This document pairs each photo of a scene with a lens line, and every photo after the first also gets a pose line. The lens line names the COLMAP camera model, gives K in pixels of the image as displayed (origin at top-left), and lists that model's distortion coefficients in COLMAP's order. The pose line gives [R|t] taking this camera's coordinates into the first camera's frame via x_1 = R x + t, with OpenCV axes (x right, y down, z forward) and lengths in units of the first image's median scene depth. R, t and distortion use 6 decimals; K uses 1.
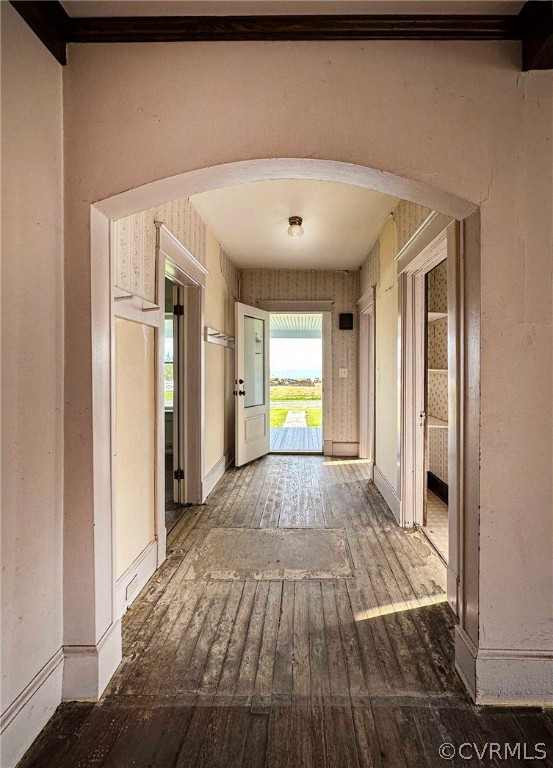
lens RADIAL K [[326.0, 0, 278.4], [0, 326.0, 384.3], [0, 0, 1]] dist [-0.000239, -0.000112]
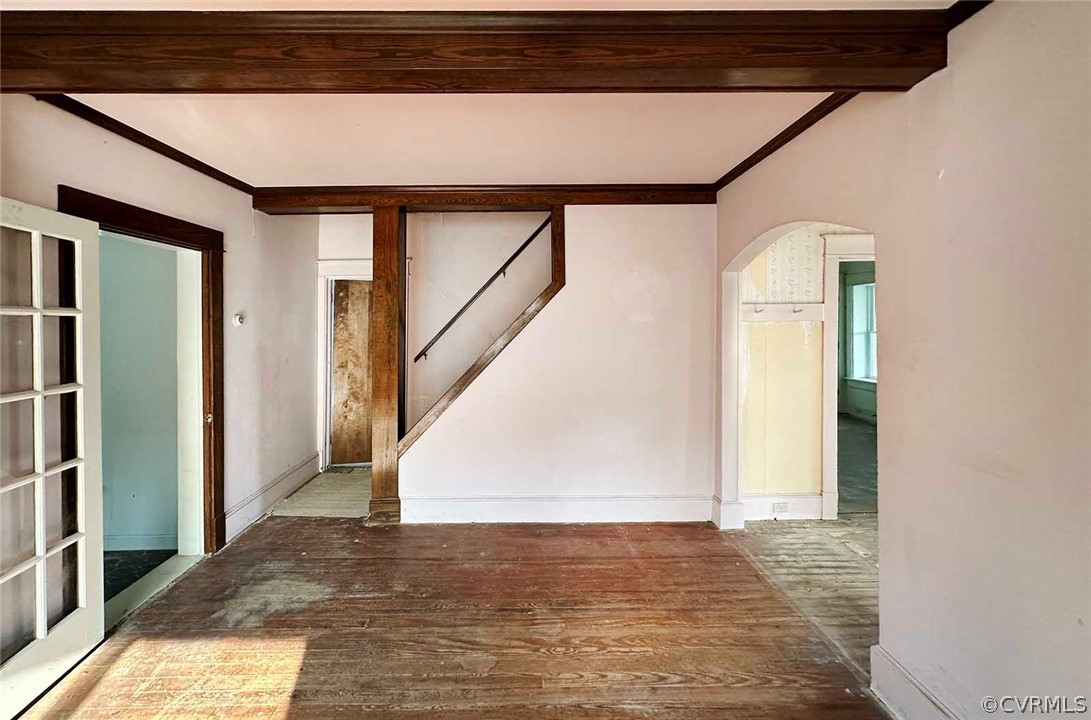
lens RADIAL K [[447.4, 0, 542.4], [0, 447.4, 335.2], [0, 0, 1]] dist [-0.002991, -0.000309]
pose [[0.026872, 0.011201, -0.999576, 1.784727], [-0.005440, 0.999924, 0.011058, -0.188388], [0.999624, 0.005140, 0.026931, -0.128394]]
